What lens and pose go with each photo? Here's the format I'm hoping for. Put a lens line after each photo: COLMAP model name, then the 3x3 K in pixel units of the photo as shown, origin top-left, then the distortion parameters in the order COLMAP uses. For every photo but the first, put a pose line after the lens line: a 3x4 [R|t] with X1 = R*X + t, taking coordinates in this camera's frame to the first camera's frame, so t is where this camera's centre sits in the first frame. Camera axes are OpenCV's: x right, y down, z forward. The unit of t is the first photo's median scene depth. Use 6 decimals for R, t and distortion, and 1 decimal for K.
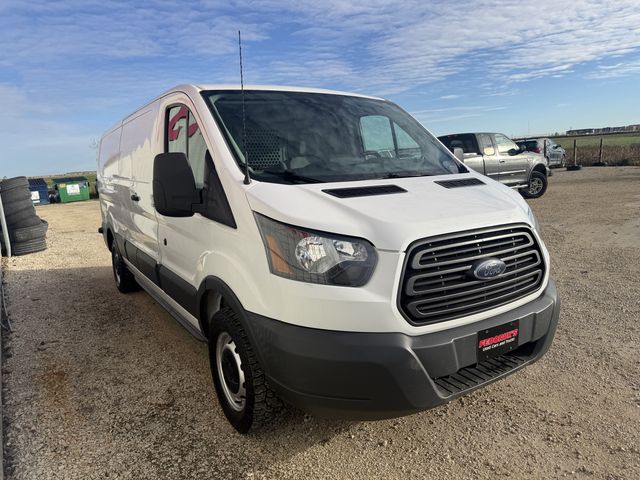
lens RADIAL K [[448.2, 0, 320.0], [0, 448.2, 240.0], [0, 0, 1]] dist [0.032987, -0.036356]
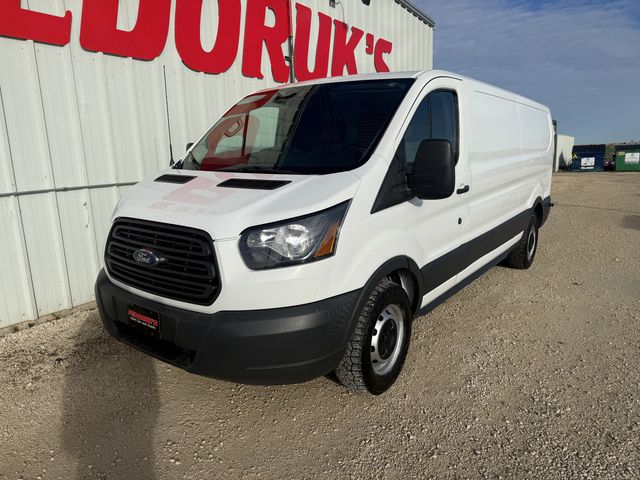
lens RADIAL K [[453.4, 0, 318.1], [0, 453.4, 244.6], [0, 0, 1]] dist [0.006236, -0.000538]
pose [[0.370017, 0.236031, -0.898541, 1.604170], [-0.158101, 0.969078, 0.189454, -0.261912], [0.915473, 0.071959, 0.395892, 0.960030]]
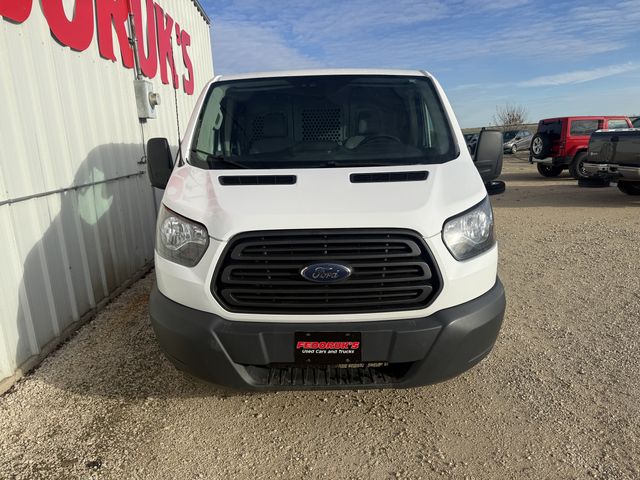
lens RADIAL K [[448.2, 0, 320.0], [0, 448.2, 240.0], [0, 0, 1]] dist [0.032987, -0.036356]
pose [[0.841353, 0.138717, -0.522382, 0.868607], [-0.099236, 0.989720, 0.102986, -0.101100], [0.531298, -0.034808, 0.846470, 0.200562]]
